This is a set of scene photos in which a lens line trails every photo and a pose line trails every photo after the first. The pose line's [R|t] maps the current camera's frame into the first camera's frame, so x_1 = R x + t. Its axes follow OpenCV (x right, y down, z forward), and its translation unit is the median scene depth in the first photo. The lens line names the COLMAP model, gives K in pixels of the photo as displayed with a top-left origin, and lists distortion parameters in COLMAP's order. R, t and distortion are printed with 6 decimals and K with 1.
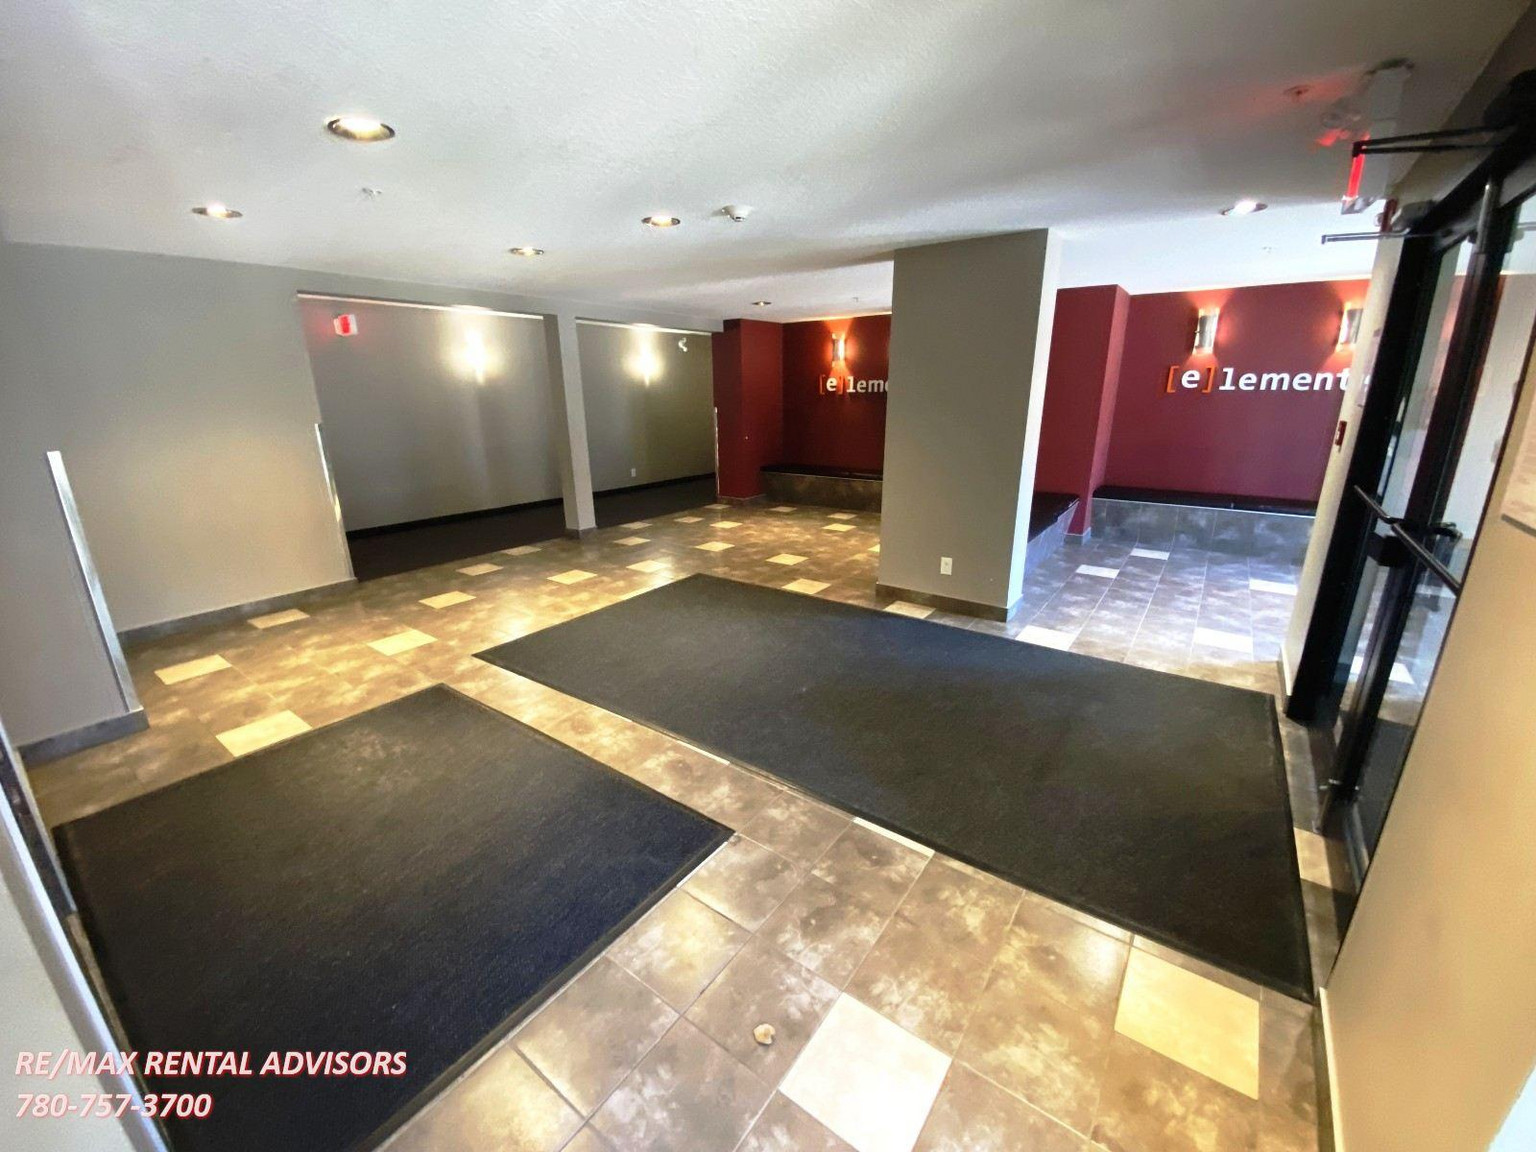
lens RADIAL K [[637.8, 0, 773.1], [0, 637.8, 575.7], [0, 0, 1]] dist [-0.004767, -0.000663]
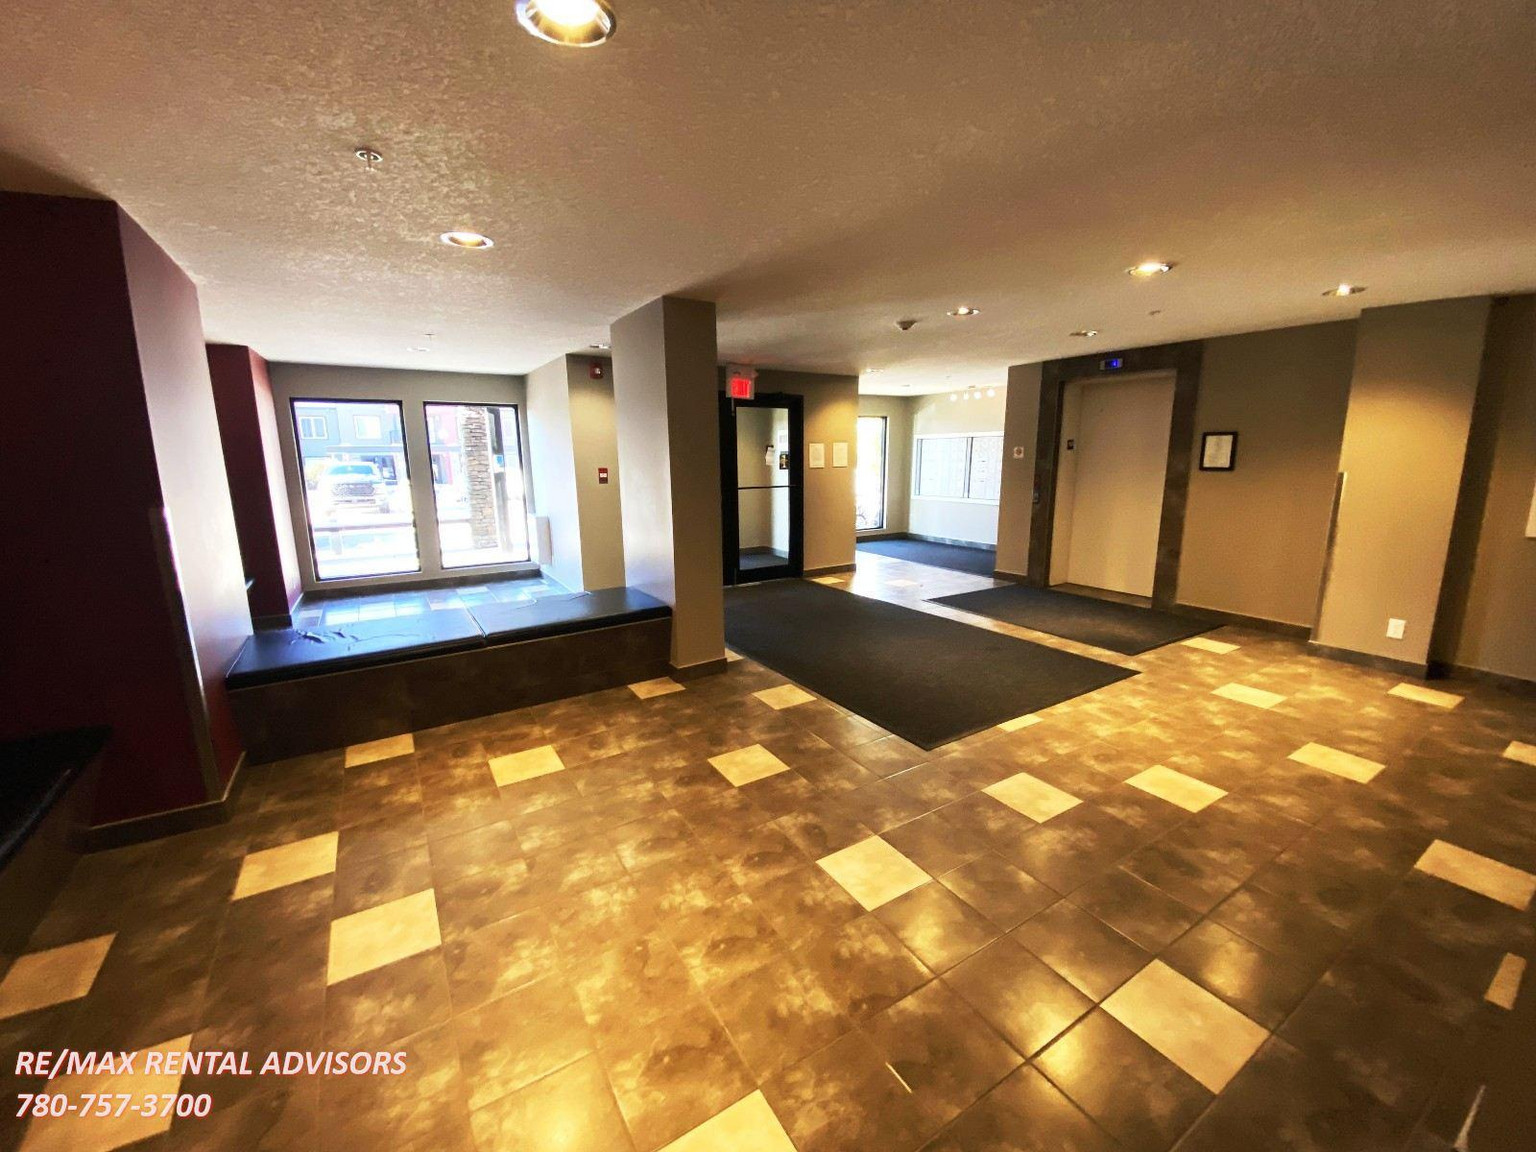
lens RADIAL K [[637.8, 0, 767.9], [0, 637.8, 575.2], [0, 0, 1]] dist [-0.004767, -0.000663]
pose [[-0.929656, -0.062133, 0.363152, -0.225843], [0.113219, 0.889804, 0.442076, -0.516058], [-0.350601, 0.452094, -0.820177, 1.799464]]
